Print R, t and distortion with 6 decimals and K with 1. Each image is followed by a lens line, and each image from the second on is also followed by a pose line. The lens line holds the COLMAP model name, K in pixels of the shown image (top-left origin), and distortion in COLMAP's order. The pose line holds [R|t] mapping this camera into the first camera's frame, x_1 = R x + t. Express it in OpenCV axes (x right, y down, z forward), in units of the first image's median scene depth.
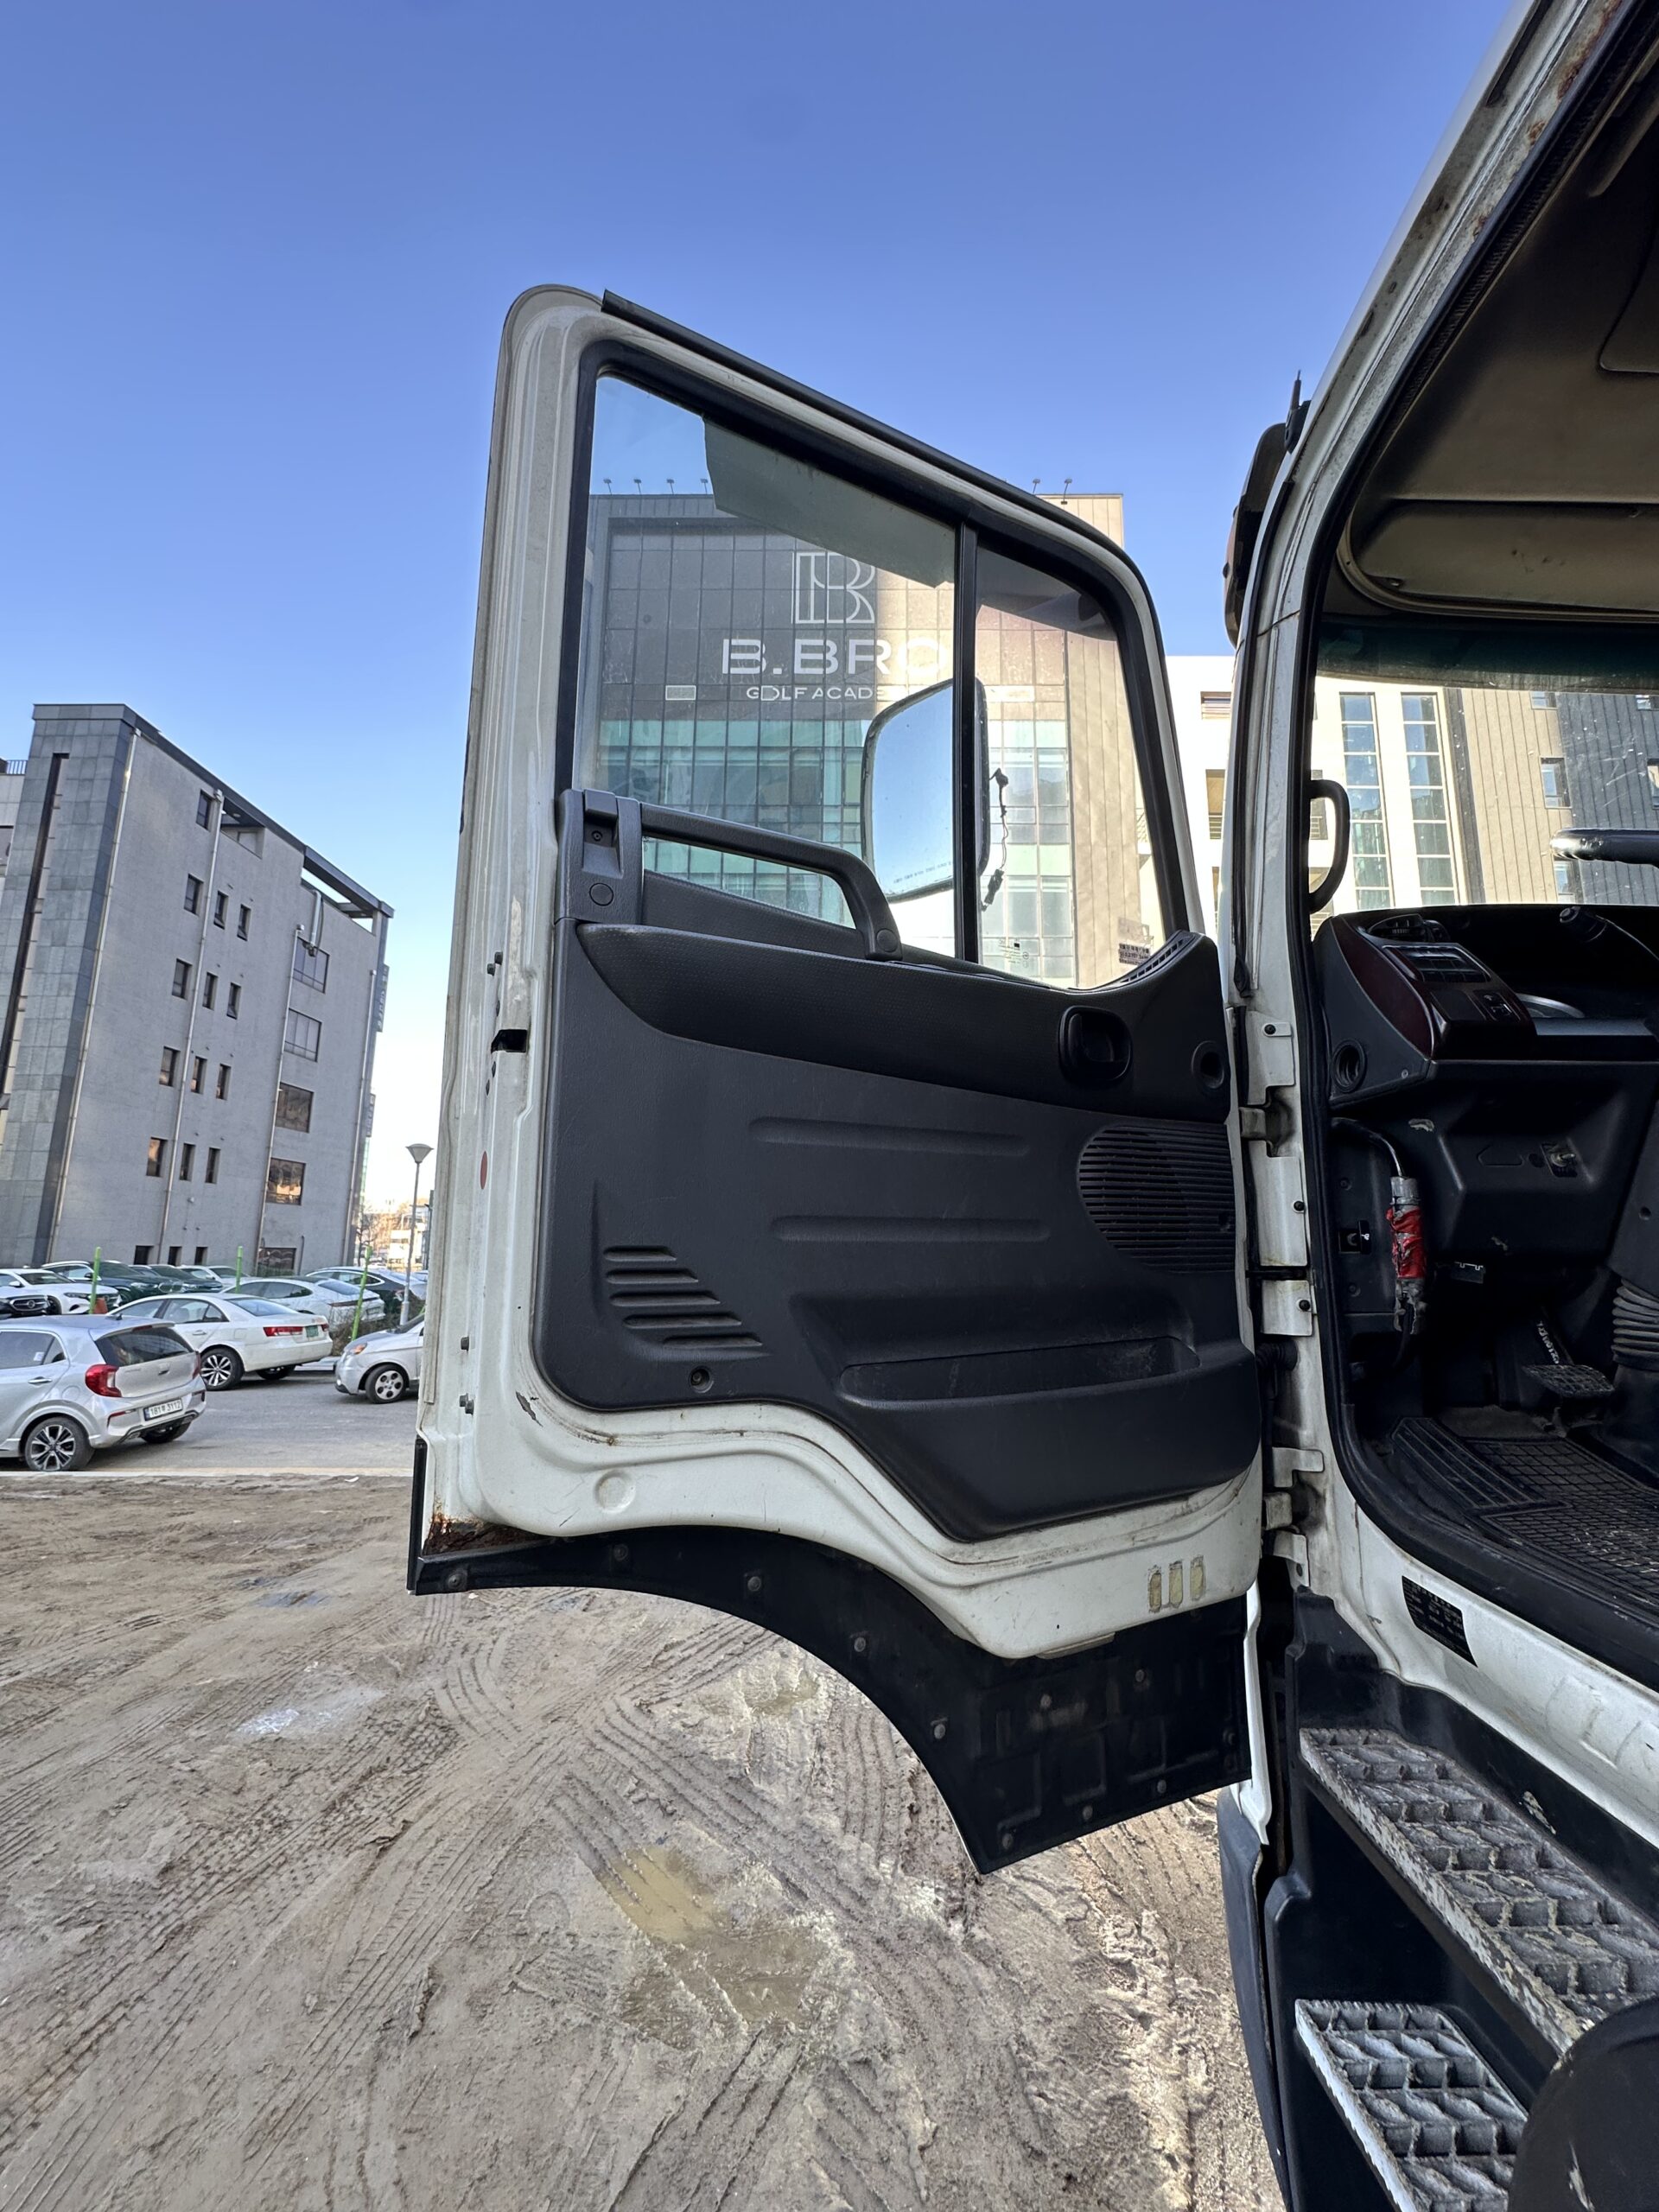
lens RADIAL K [[879.4, 0, 838.5], [0, 879.4, 1110.7], [0, 0, 1]] dist [-0.006411, 0.001439]
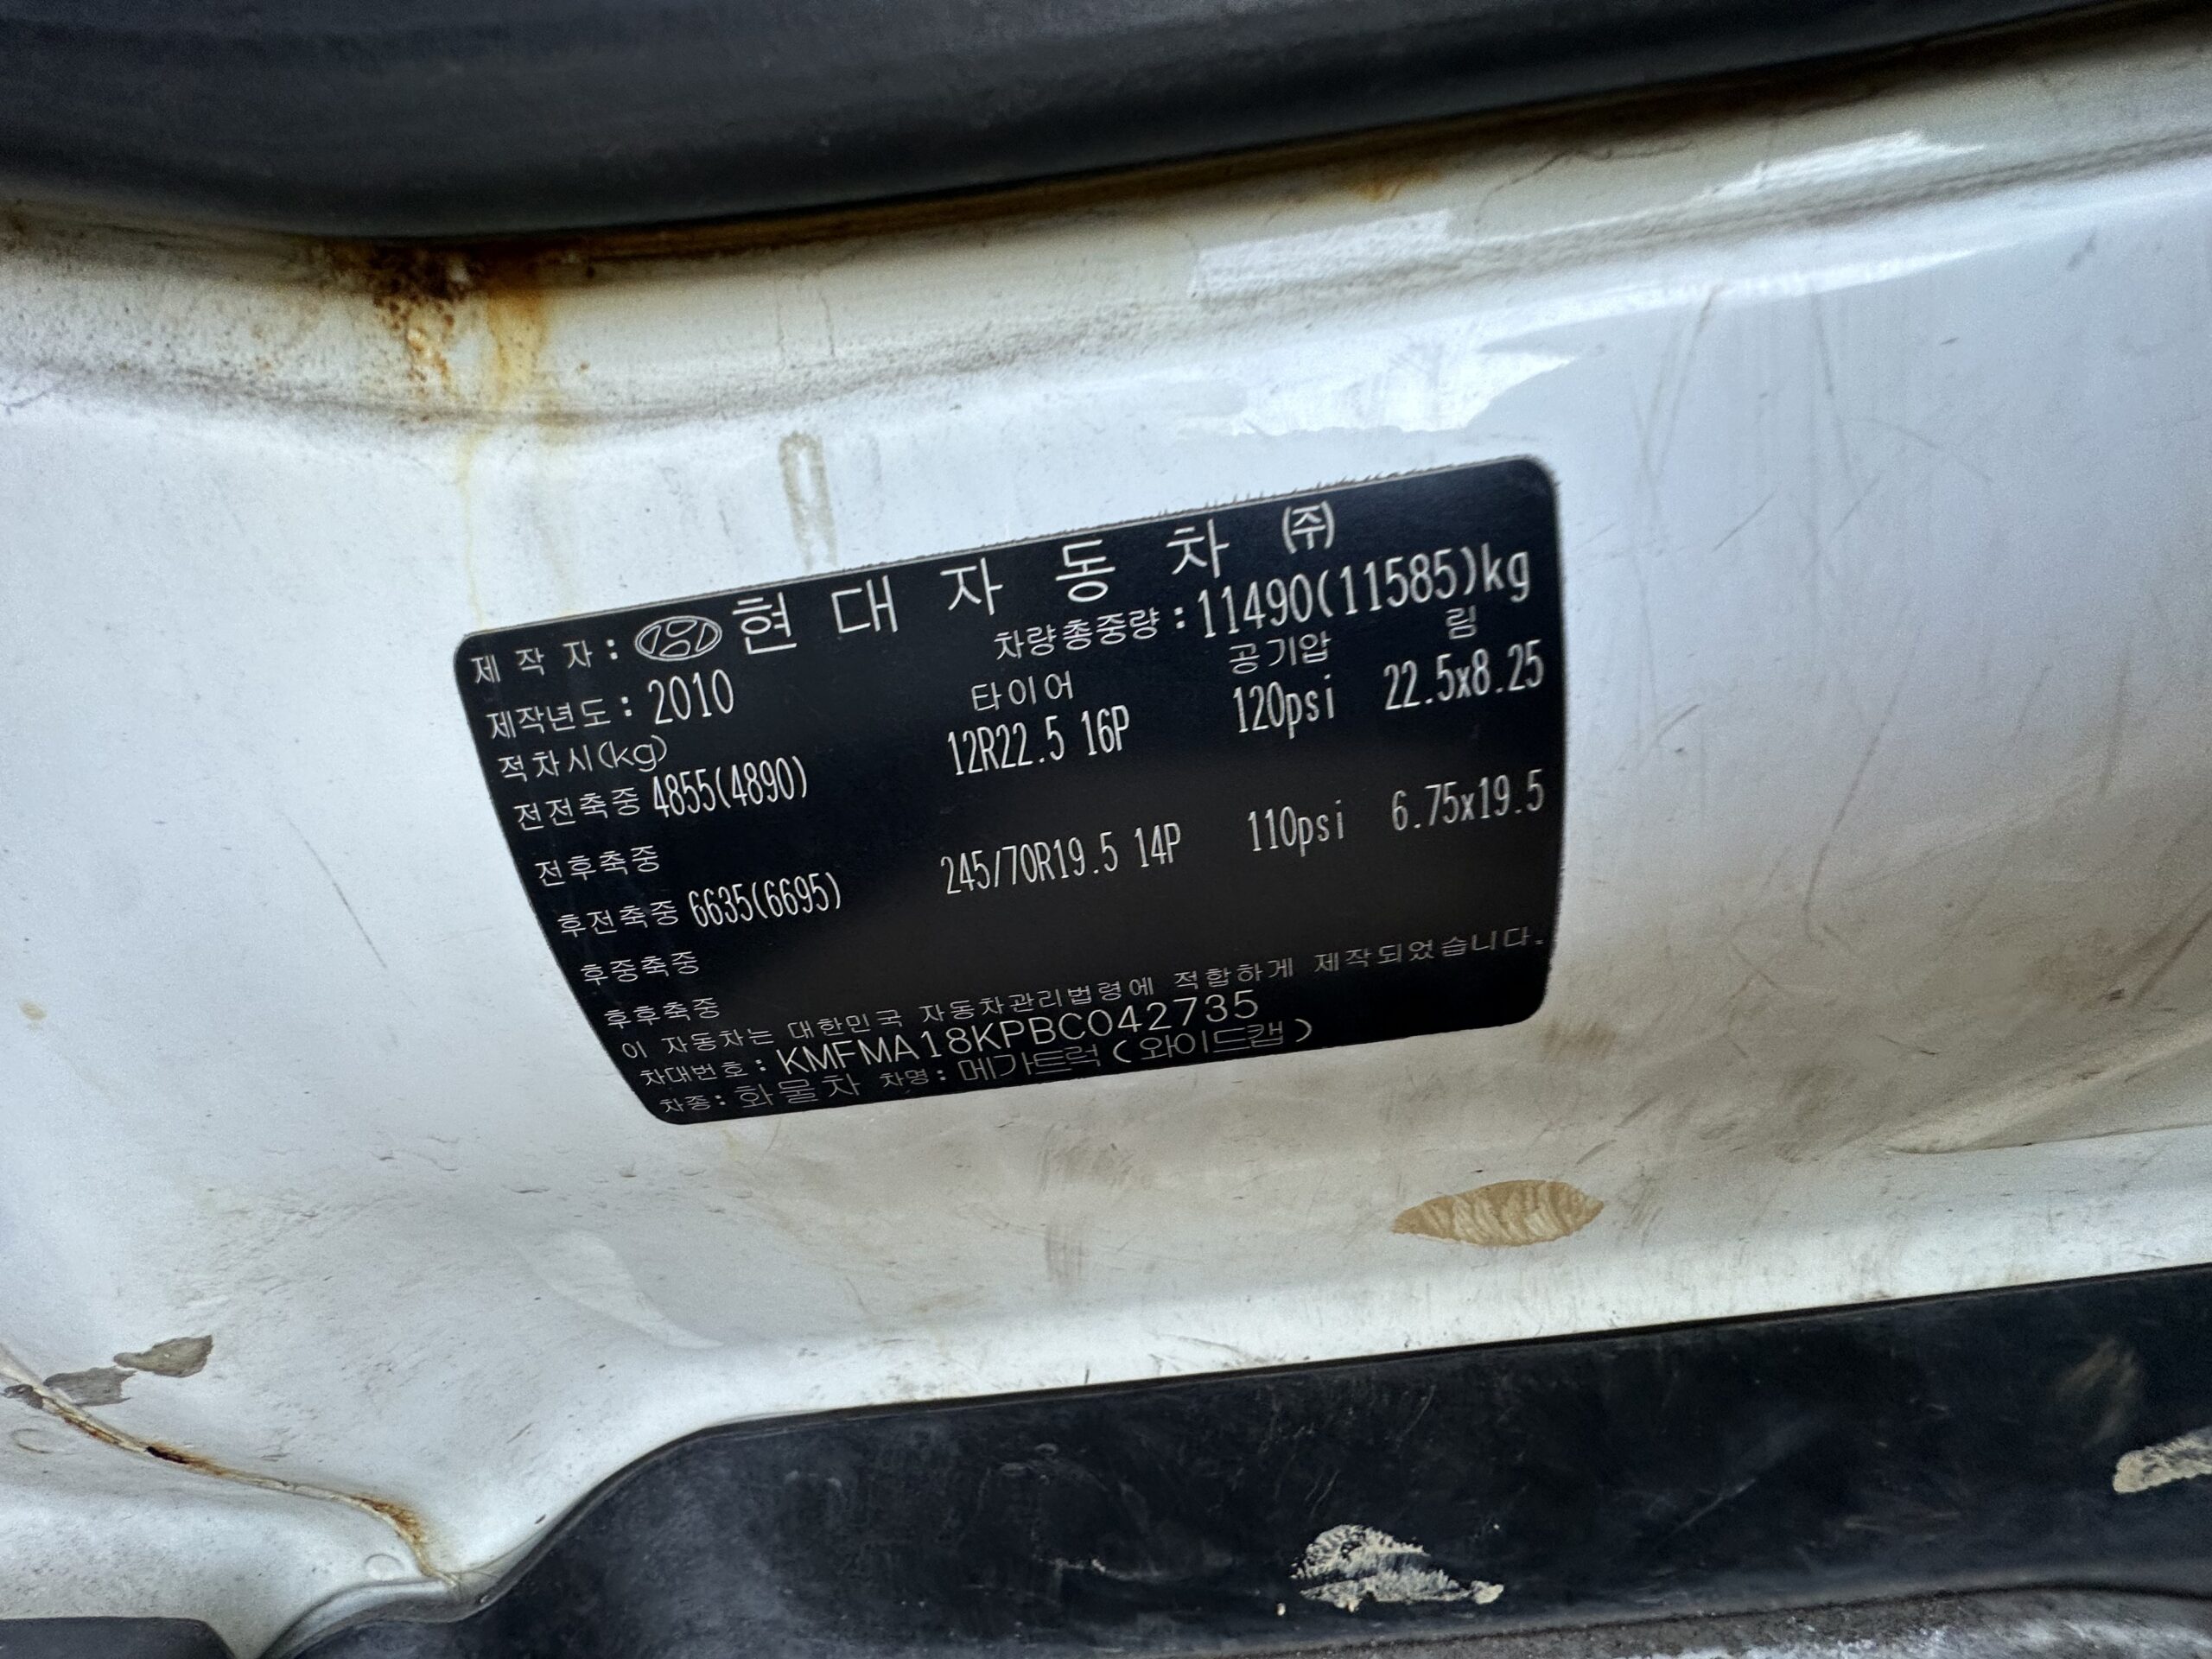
lens RADIAL K [[879.4, 0, 1107.0], [0, 879.4, 835.2], [0, 0, 1]] dist [-0.006411, 0.001439]
pose [[0.047320, -0.191744, 0.980304, 0.527962], [0.007304, 0.981443, 0.191614, 0.498548], [-0.998853, -0.001907, 0.047842, 0.876391]]
